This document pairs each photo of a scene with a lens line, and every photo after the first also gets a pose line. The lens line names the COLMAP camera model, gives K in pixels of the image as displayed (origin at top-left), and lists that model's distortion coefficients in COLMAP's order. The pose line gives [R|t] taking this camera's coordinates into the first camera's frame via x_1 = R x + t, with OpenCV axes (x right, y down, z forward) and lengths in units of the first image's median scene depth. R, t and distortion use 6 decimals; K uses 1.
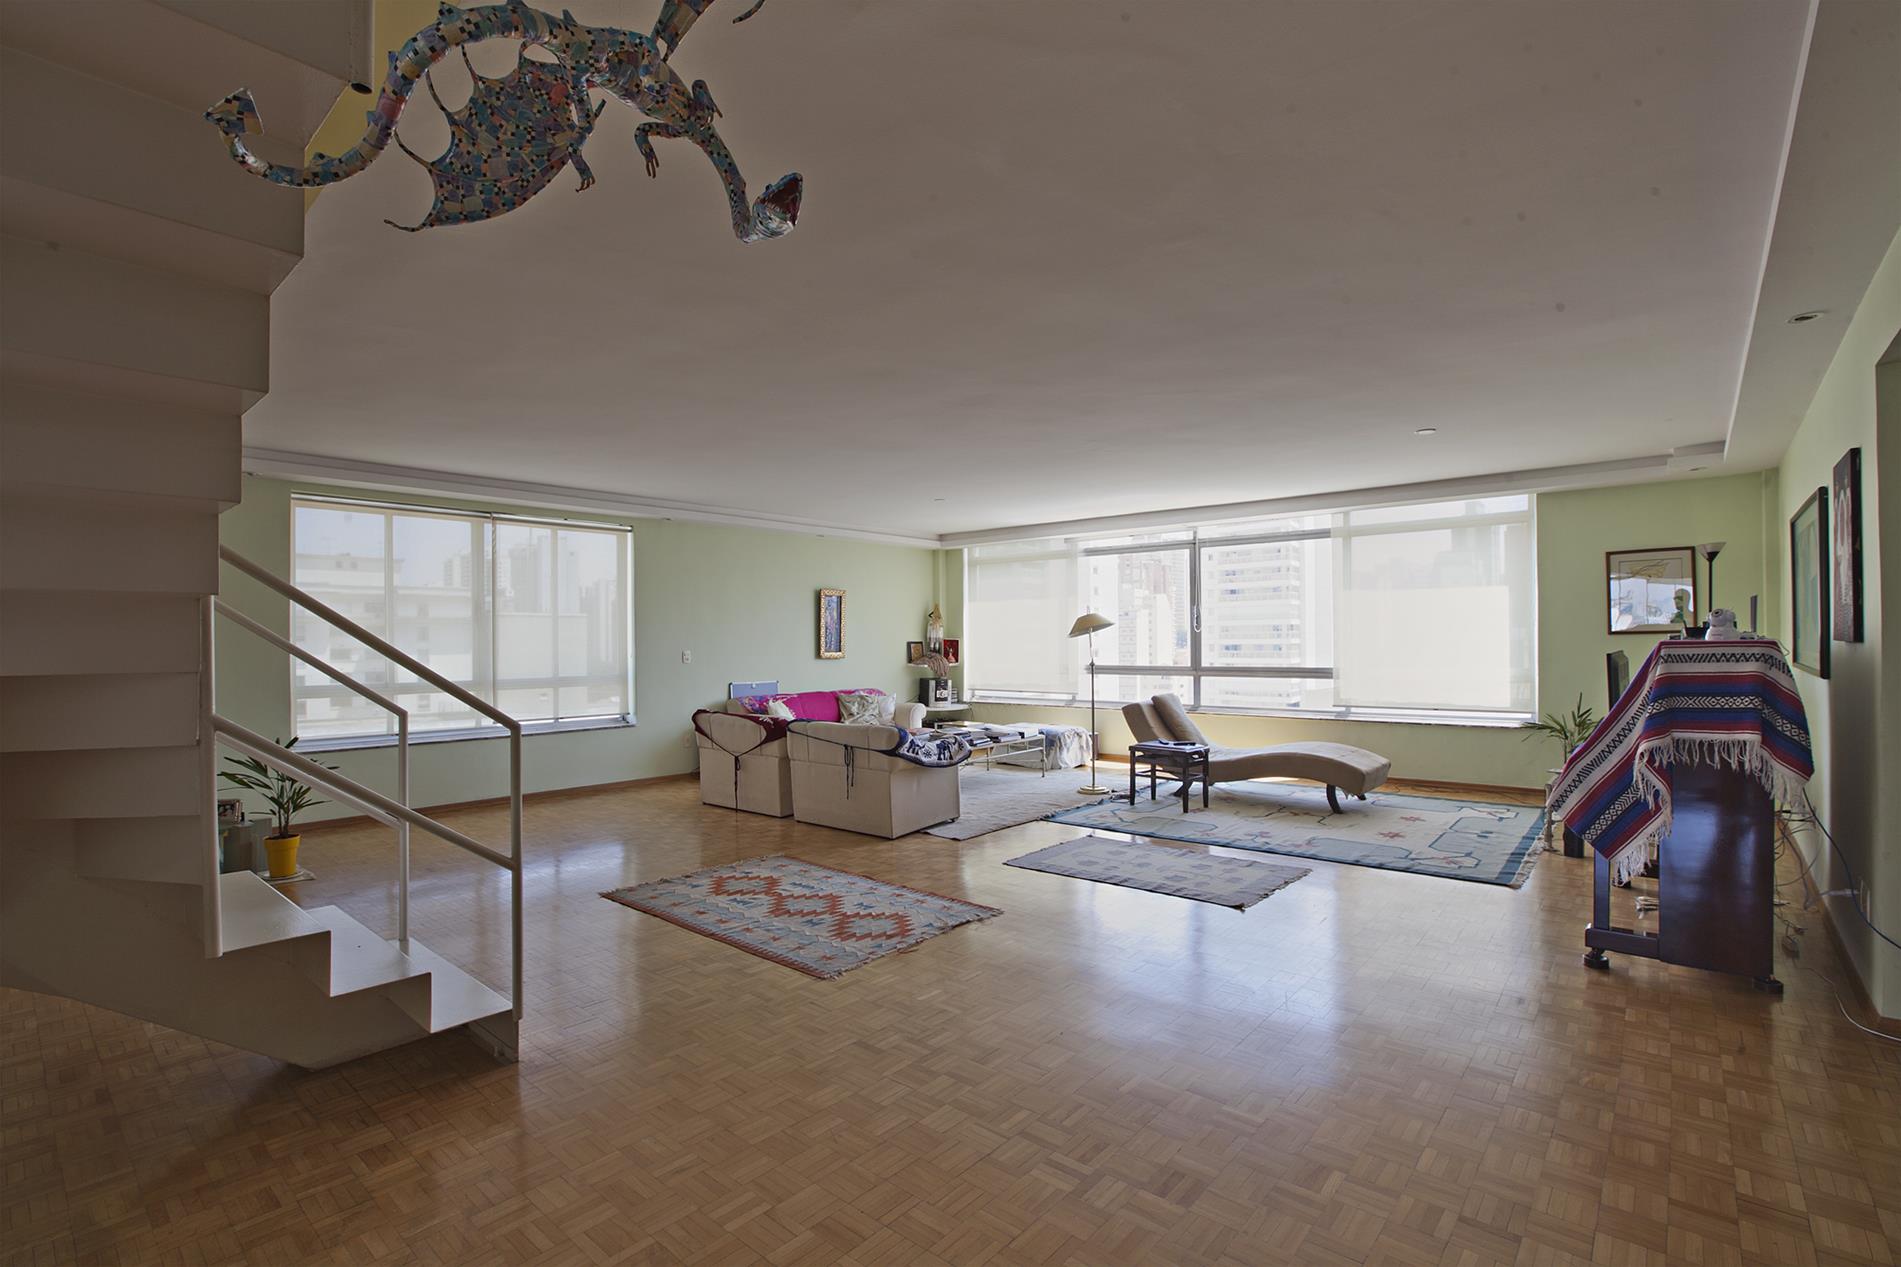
lens RADIAL K [[862.9, 0, 955.5], [0, 862.9, 637.7], [0, 0, 1]] dist [-0.048571, 0.000239]
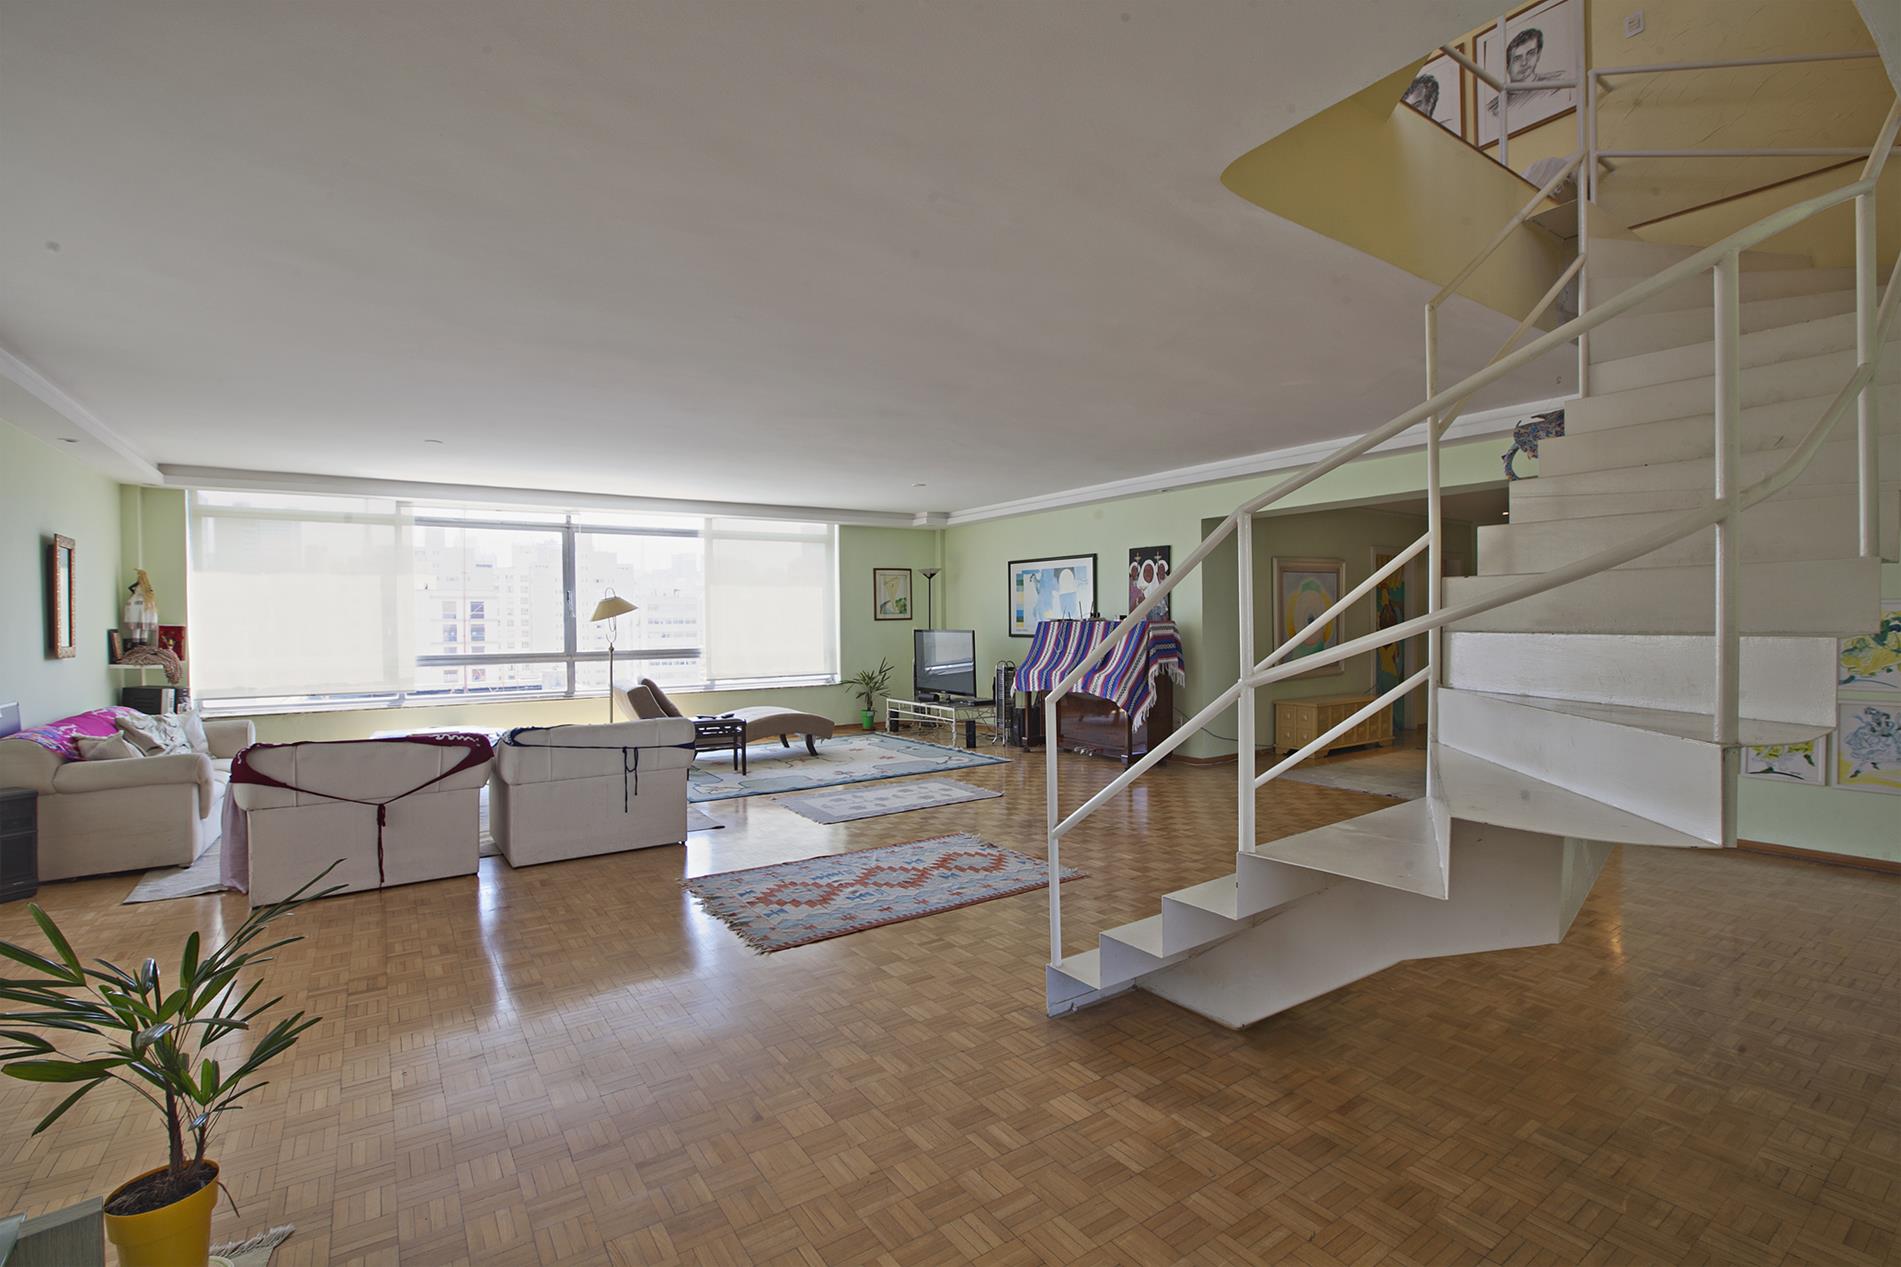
lens RADIAL K [[862.9, 0, 952.1], [0, 862.9, 627.8], [0, 0, 1]] dist [-0.048571, 0.000239]
pose [[0.265197, -0.000622, 0.964194, -0.774883], [0.004519, 0.999990, -0.000598, 0.011007], [-0.964184, 0.004516, 0.265197, 0.447906]]
